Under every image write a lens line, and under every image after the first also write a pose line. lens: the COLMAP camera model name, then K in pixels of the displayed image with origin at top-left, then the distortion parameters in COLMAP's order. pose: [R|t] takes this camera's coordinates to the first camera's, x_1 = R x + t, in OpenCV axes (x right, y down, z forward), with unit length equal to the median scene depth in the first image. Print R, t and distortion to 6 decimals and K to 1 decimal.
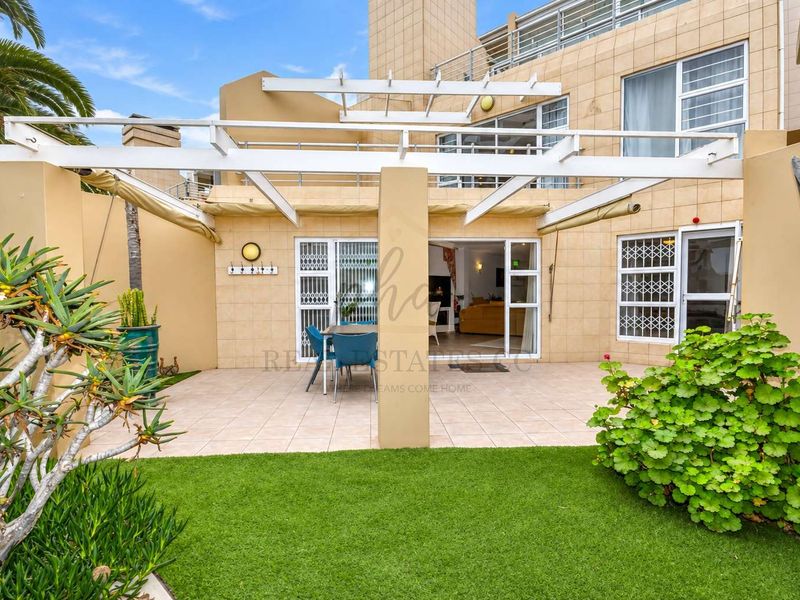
lens RADIAL K [[414.0, 0, 394.2], [0, 414.0, 300.2], [0, 0, 1]] dist [0.000146, 0.001204]
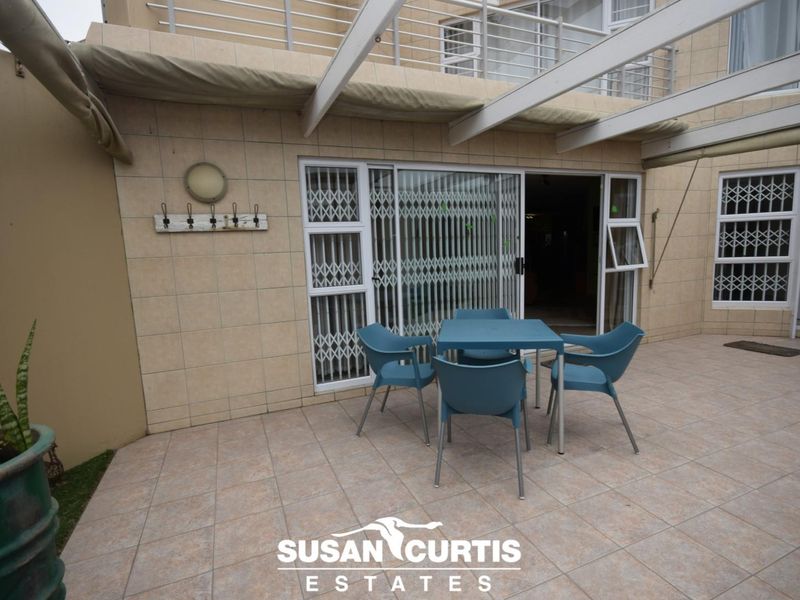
lens RADIAL K [[414.0, 0, 394.2], [0, 414.0, 300.2], [0, 0, 1]] dist [0.000146, 0.001204]
pose [[0.946044, -0.070472, 0.316283, -0.295144], [0.042681, 0.994661, 0.093959, -0.017859], [-0.321216, -0.075390, 0.944000, 0.460916]]
